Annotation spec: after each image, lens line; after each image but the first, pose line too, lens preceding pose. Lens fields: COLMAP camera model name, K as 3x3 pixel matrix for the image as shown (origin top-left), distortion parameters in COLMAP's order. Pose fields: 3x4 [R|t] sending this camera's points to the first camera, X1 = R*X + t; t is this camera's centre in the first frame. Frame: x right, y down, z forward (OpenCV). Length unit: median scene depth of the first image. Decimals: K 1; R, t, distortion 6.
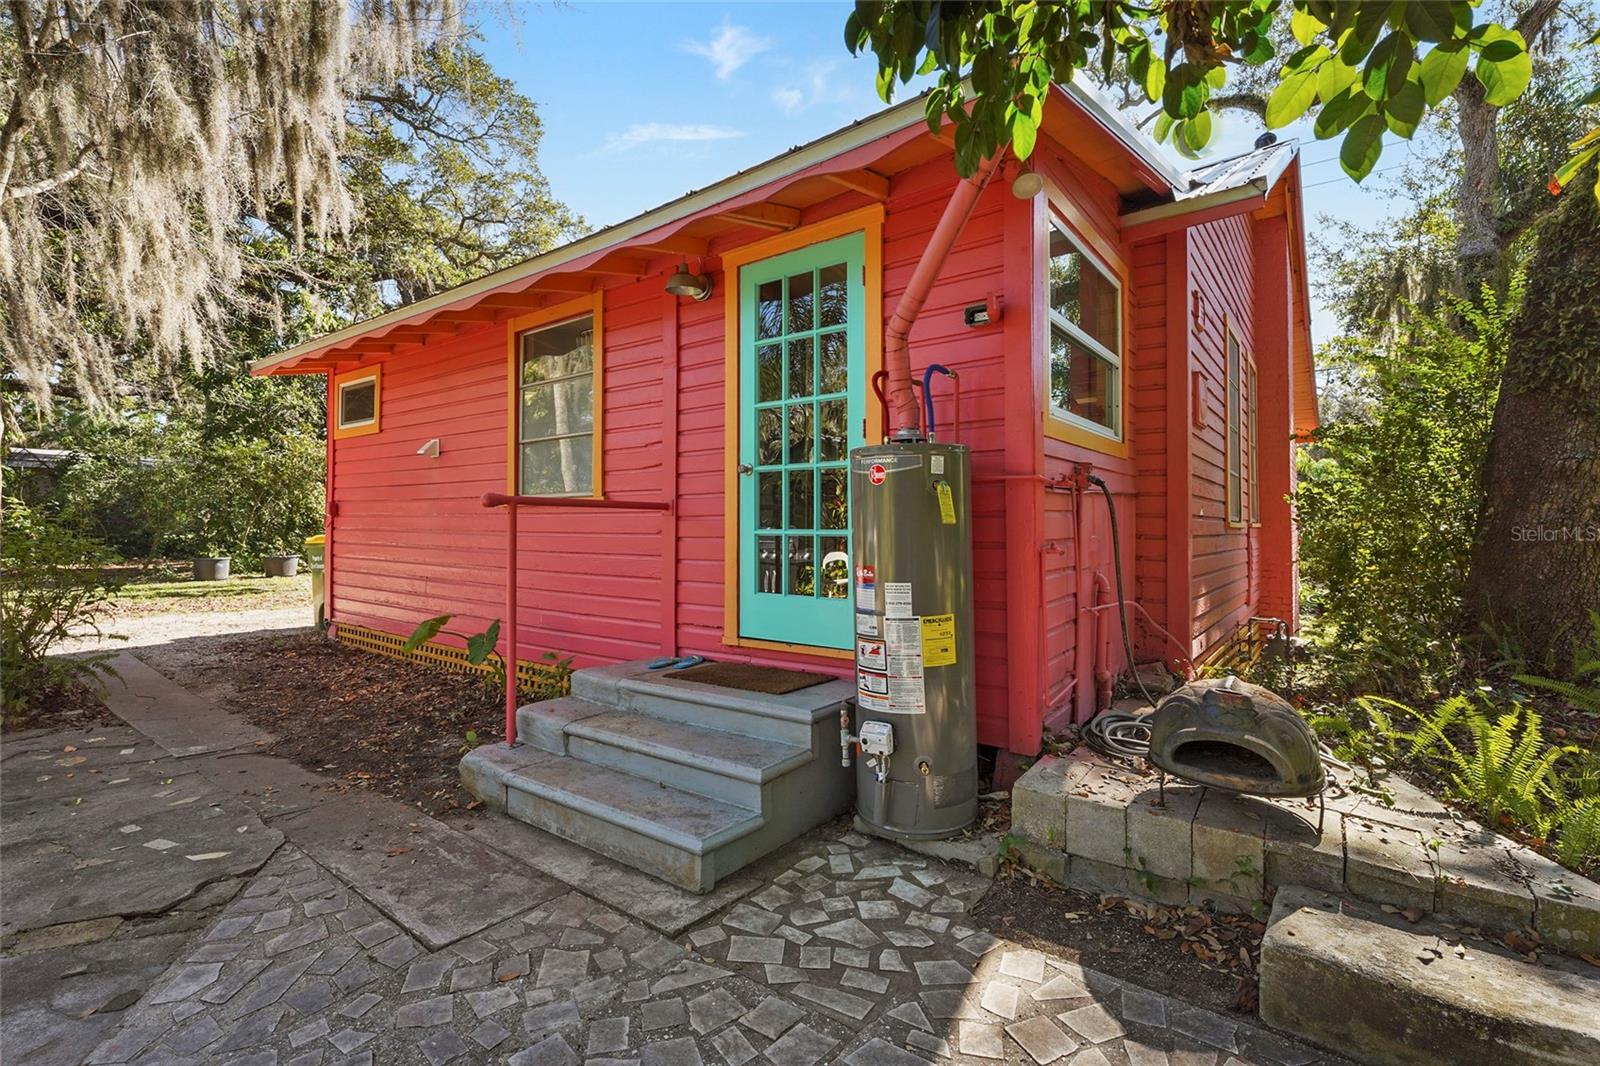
lens RADIAL K [[717.4, 0, 796.4], [0, 717.4, 523.0], [0, 0, 1]] dist [-0.002910, -0.000451]
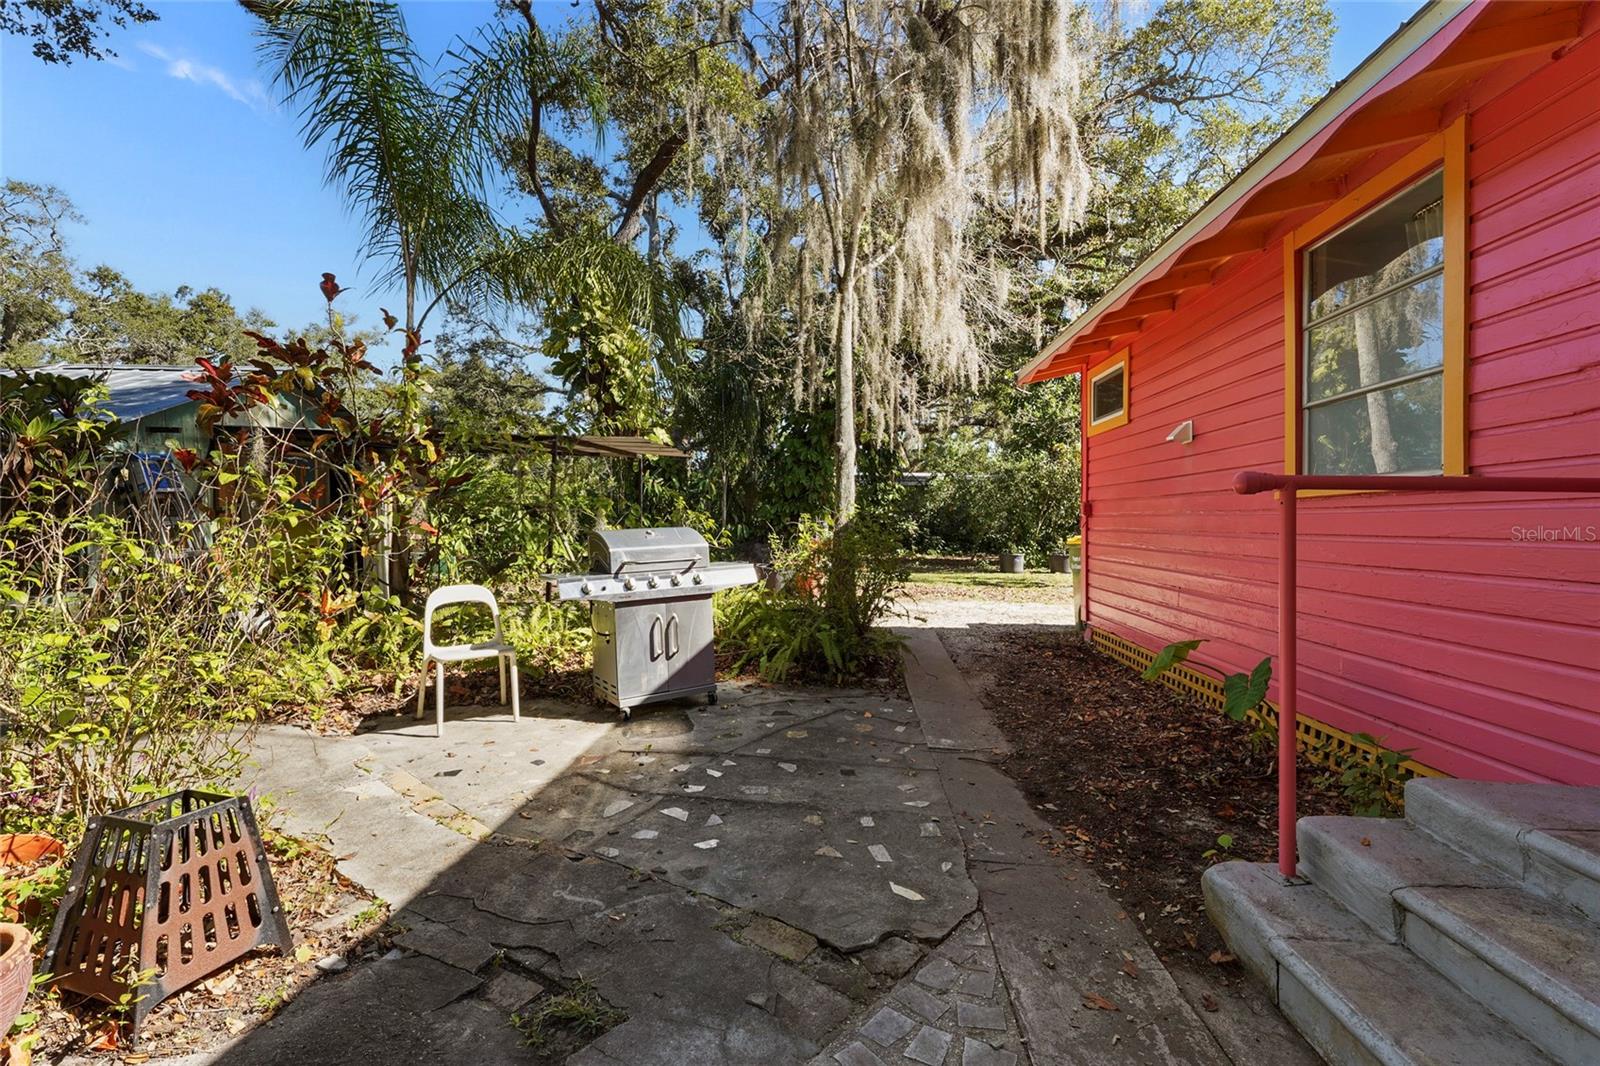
lens RADIAL K [[717.4, 0, 796.4], [0, 717.4, 523.0], [0, 0, 1]] dist [-0.002910, -0.000451]
pose [[0.549908, -0.004262, -0.835215, -0.073487], [0.002399, 0.999991, -0.003523, 0.002482], [0.835222, -0.000067, 0.549913, 0.198063]]
